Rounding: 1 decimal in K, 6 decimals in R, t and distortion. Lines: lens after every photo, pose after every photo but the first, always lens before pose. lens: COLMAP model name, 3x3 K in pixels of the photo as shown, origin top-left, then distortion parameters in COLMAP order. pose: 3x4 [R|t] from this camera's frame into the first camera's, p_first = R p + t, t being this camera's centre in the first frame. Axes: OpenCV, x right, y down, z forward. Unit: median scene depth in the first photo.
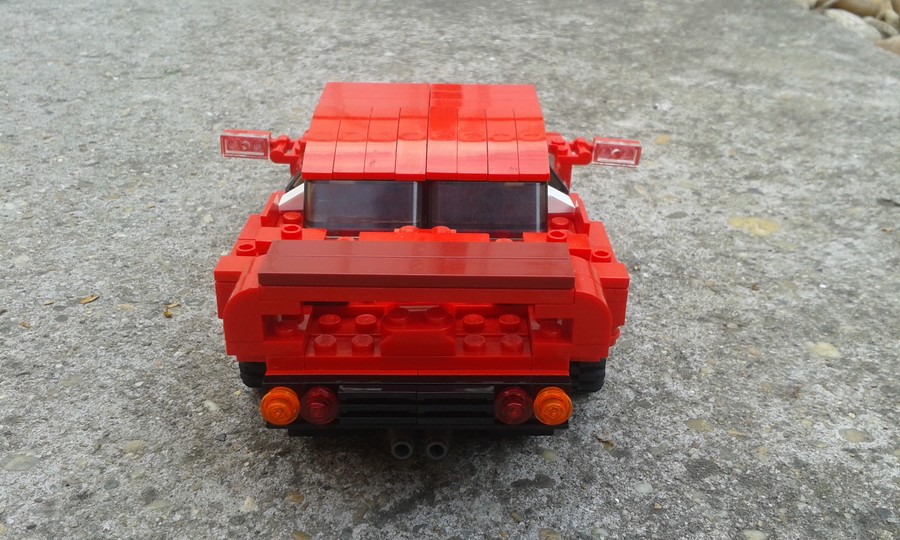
lens RADIAL K [[903.2, 0, 449.6], [0, 903.2, 252.2], [0, 0, 1]] dist [0.235482, -0.661477]
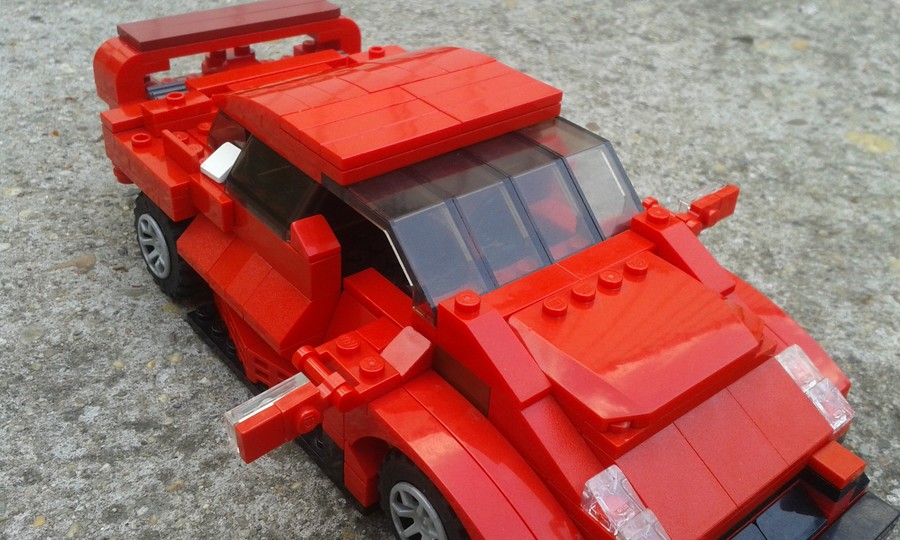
lens RADIAL K [[903.2, 0, 449.6], [0, 903.2, 252.2], [0, 0, 1]] dist [0.235482, -0.661477]
pose [[0.983047, 0.142690, -0.115145, 0.004640], [-0.124988, 0.980973, 0.148560, -0.002083], [0.134152, -0.131650, 0.982177, -0.086445]]
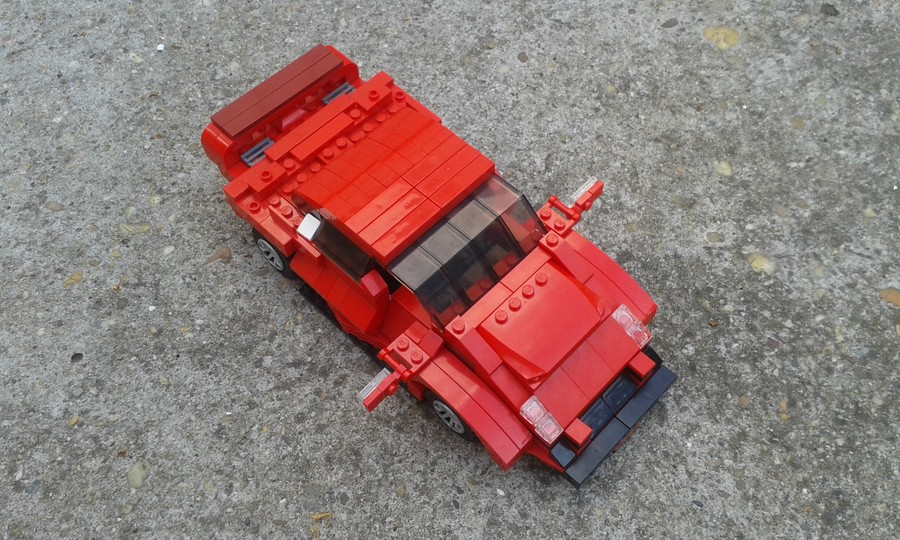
lens RADIAL K [[875.3, 0, 441.3], [0, 875.3, 267.4], [0, 0, 1]] dist [0.217617, -0.528976]
pose [[0.997126, 0.048234, -0.058416, -0.004432], [-0.008462, 0.837200, 0.546831, -0.453086], [0.075282, -0.544765, 0.835203, -0.364158]]
